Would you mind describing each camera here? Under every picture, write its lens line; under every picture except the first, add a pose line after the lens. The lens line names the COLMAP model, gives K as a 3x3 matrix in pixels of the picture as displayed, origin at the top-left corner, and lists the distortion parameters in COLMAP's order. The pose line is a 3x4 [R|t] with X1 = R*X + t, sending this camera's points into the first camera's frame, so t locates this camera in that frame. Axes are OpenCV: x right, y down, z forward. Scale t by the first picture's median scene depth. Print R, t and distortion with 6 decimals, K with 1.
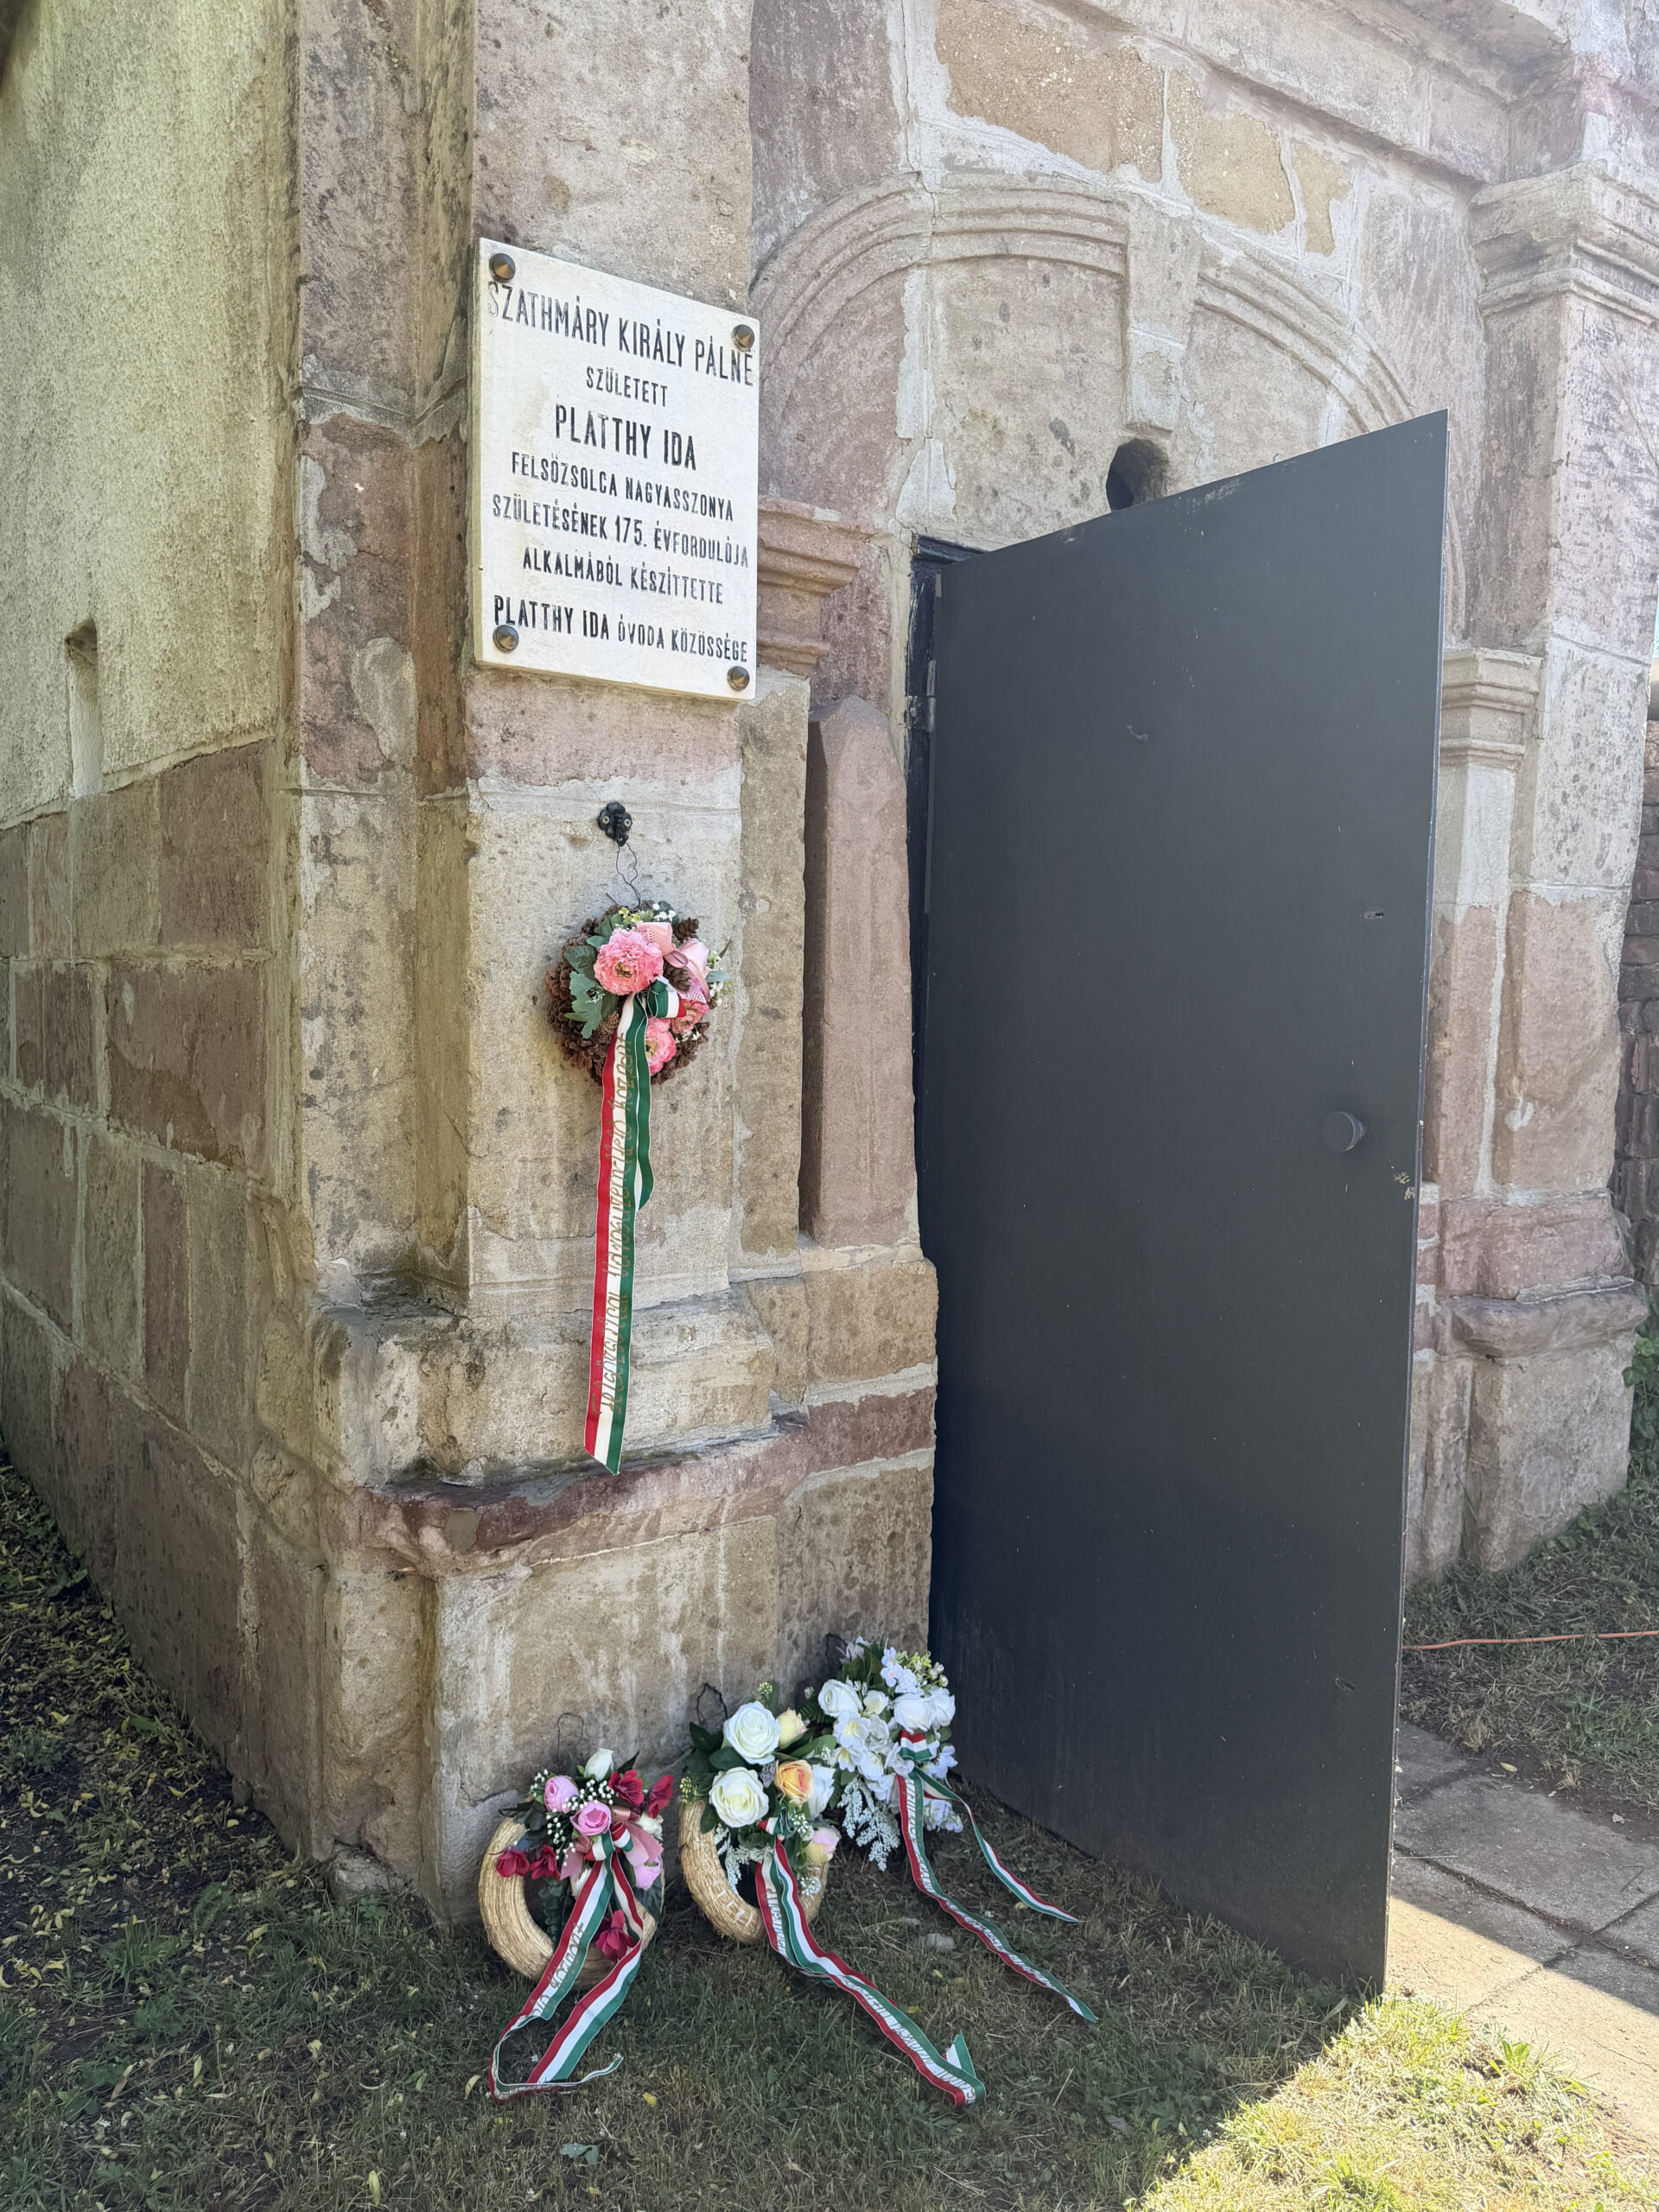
lens RADIAL K [[1604.3, 0, 825.8], [0, 1604.3, 1111.2], [0, 0, 1]] dist [0.065435, -0.080292]
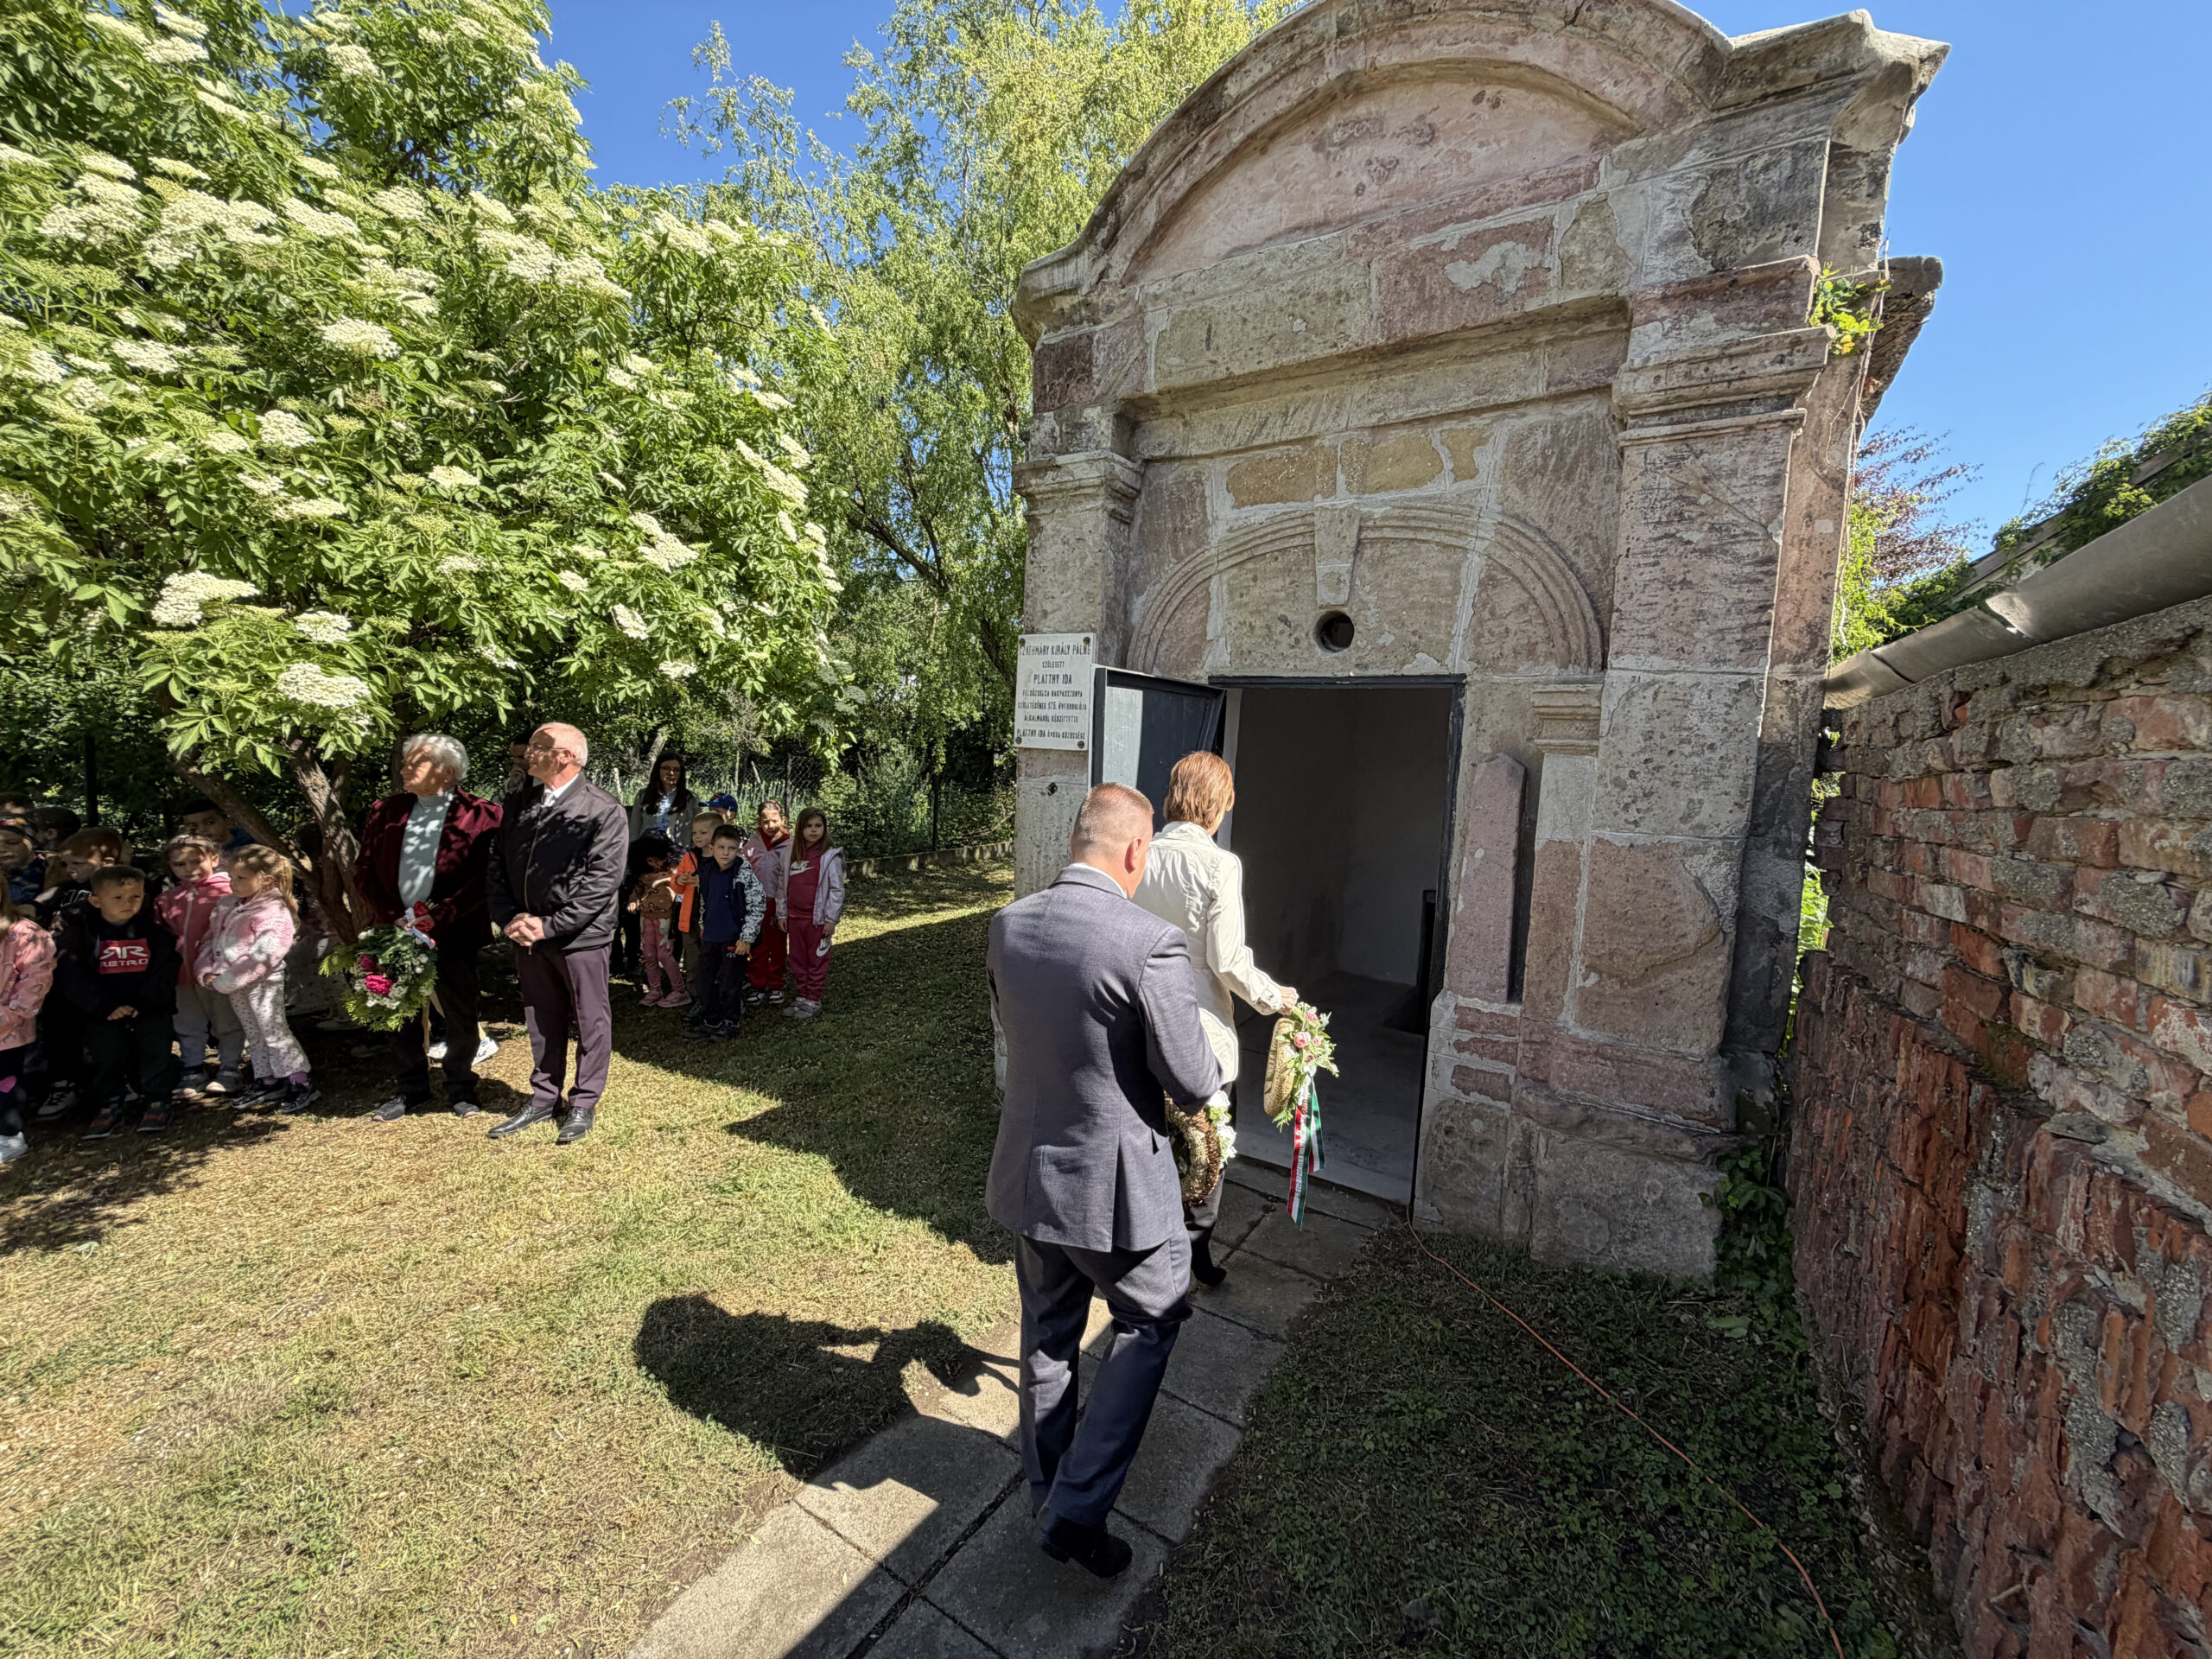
lens RADIAL K [[882.7, 0, 1100.9], [0, 882.7, 827.7], [0, 0, 1]] dist [0.003184, 0.000082]
pose [[0.370799, 0.091853, -0.924160, 1.595186], [-0.115651, 0.991918, 0.052185, -0.203610], [0.921484, 0.087530, 0.378425, 0.395395]]
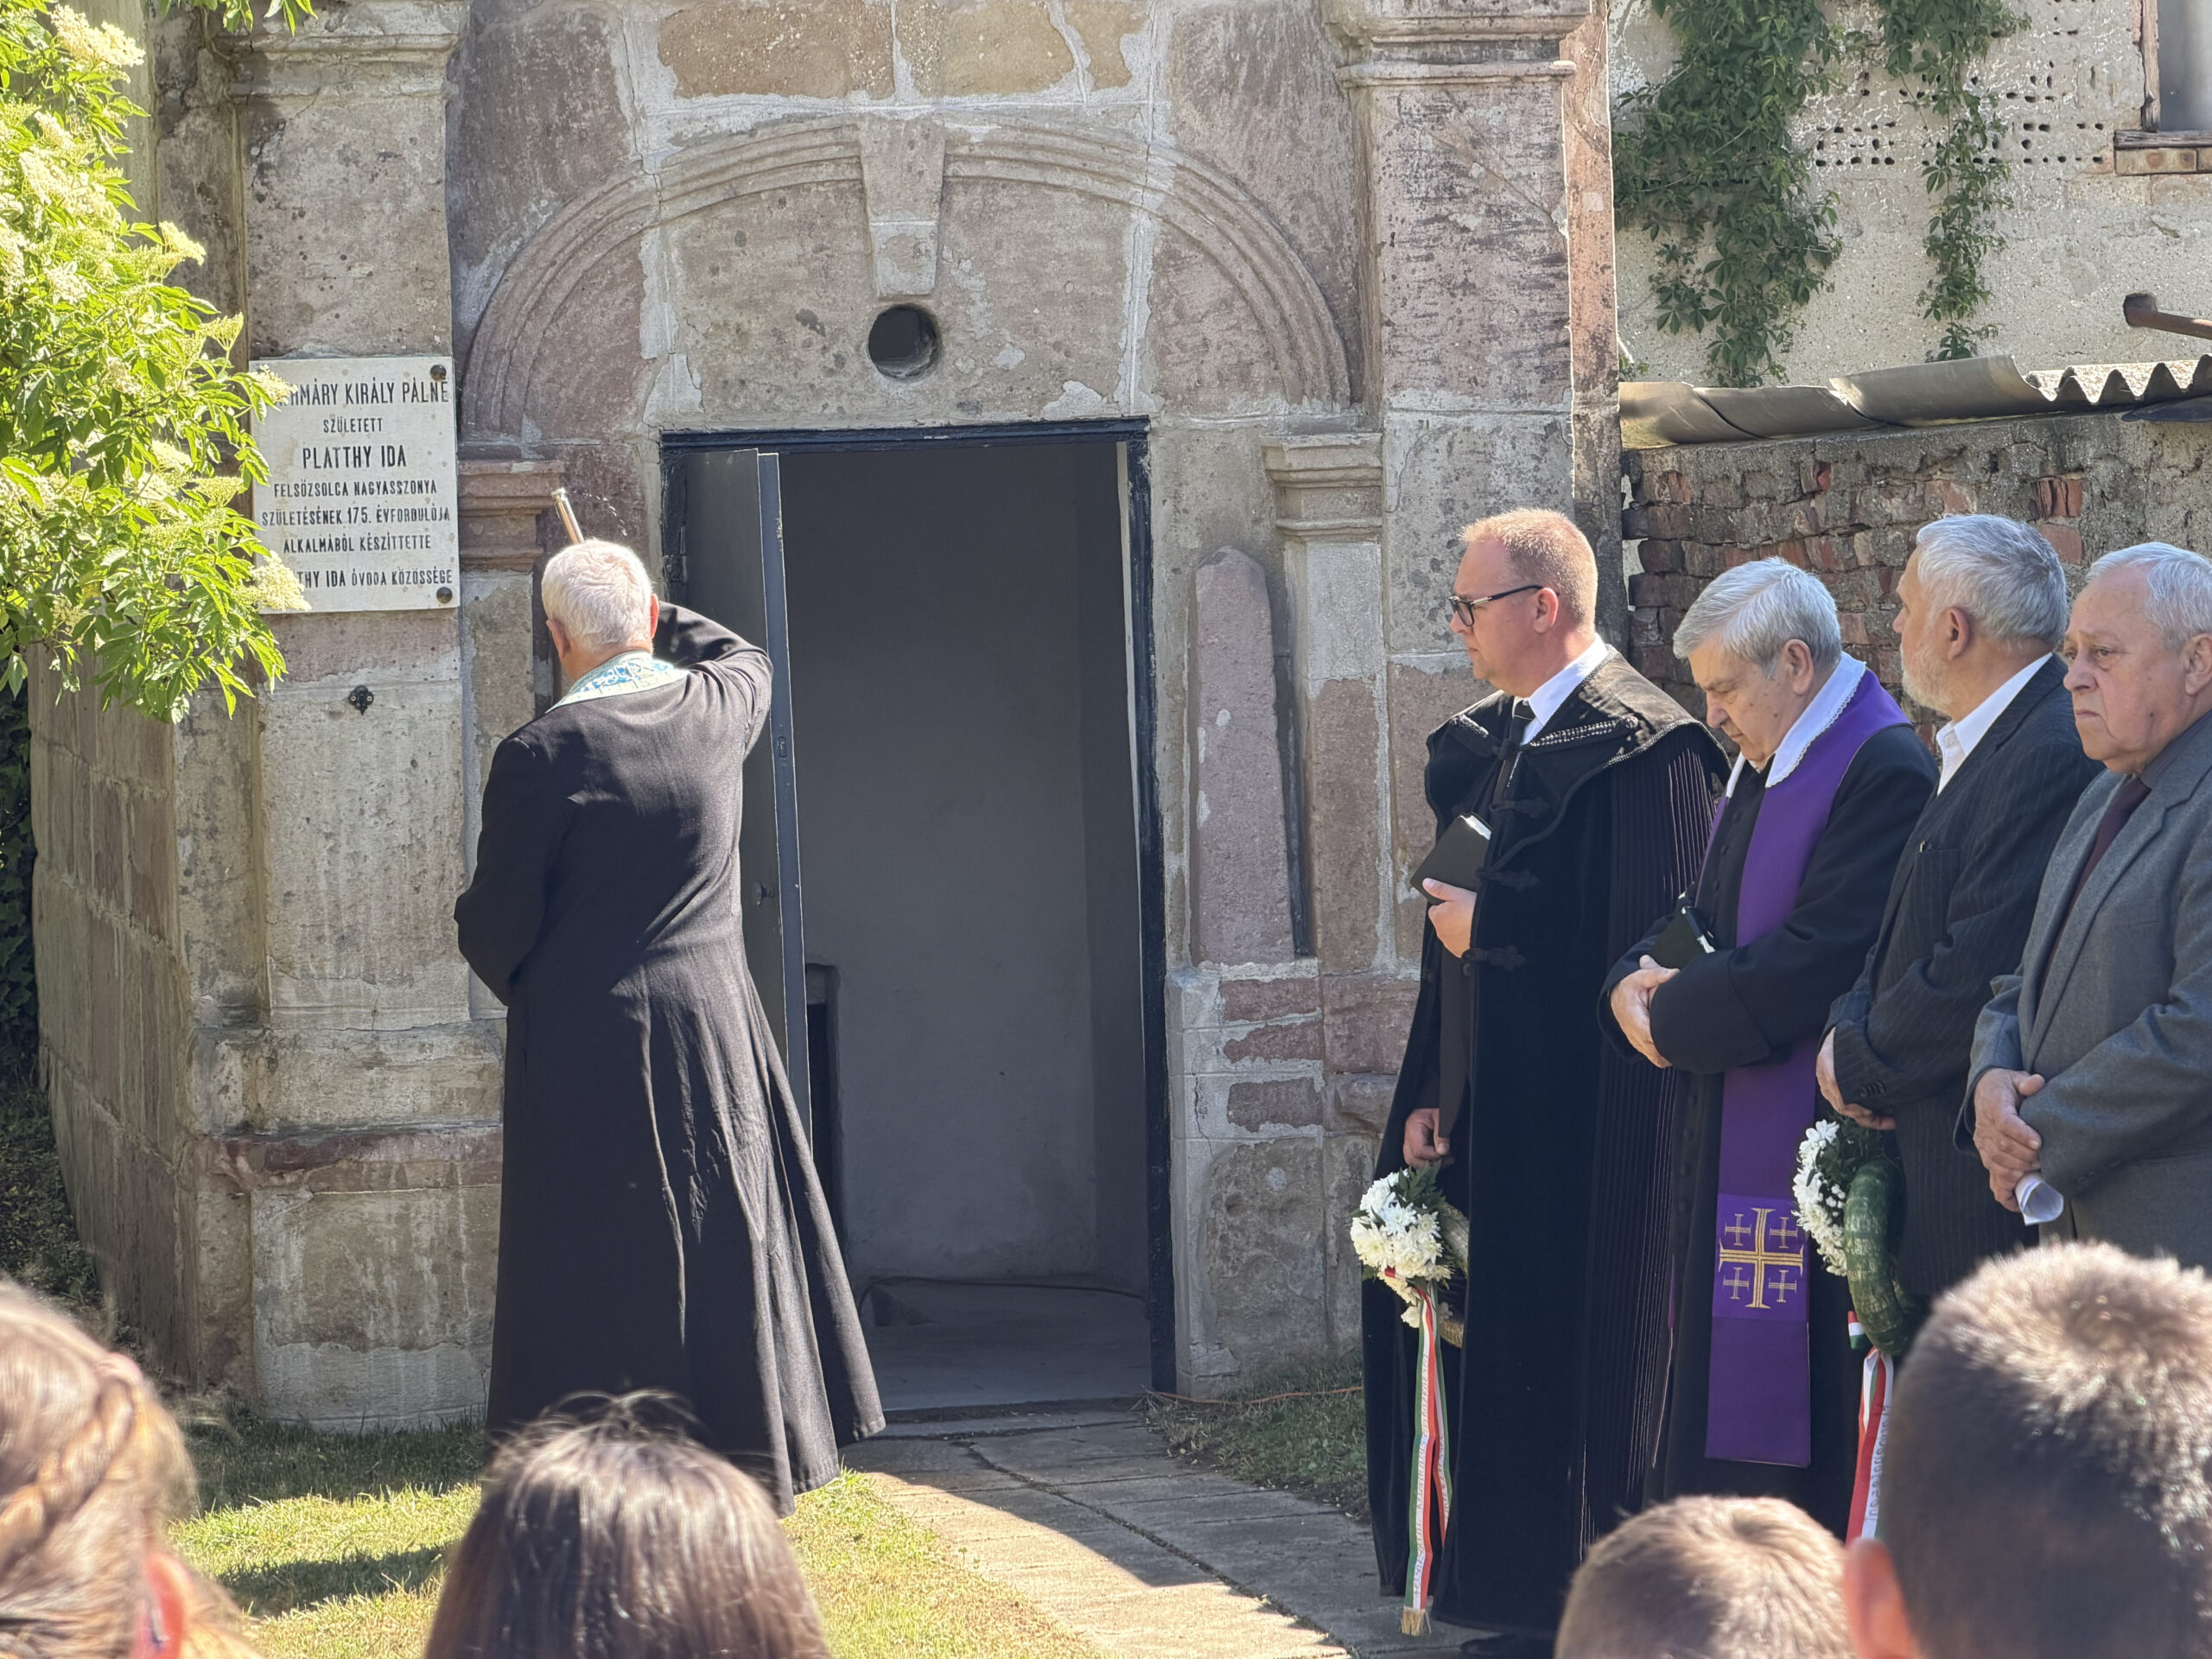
lens RADIAL K [[7501.7, 0, 1217.8], [0, 7501.7, 807.5], [0, 0, 1]] dist [0.206610, 0.000000]
pose [[0.924949, -0.028014, -0.379057, 3.208780], [0.015313, 0.999217, -0.036483, 0.185415], [0.379782, 0.027940, 0.924654, -5.091914]]
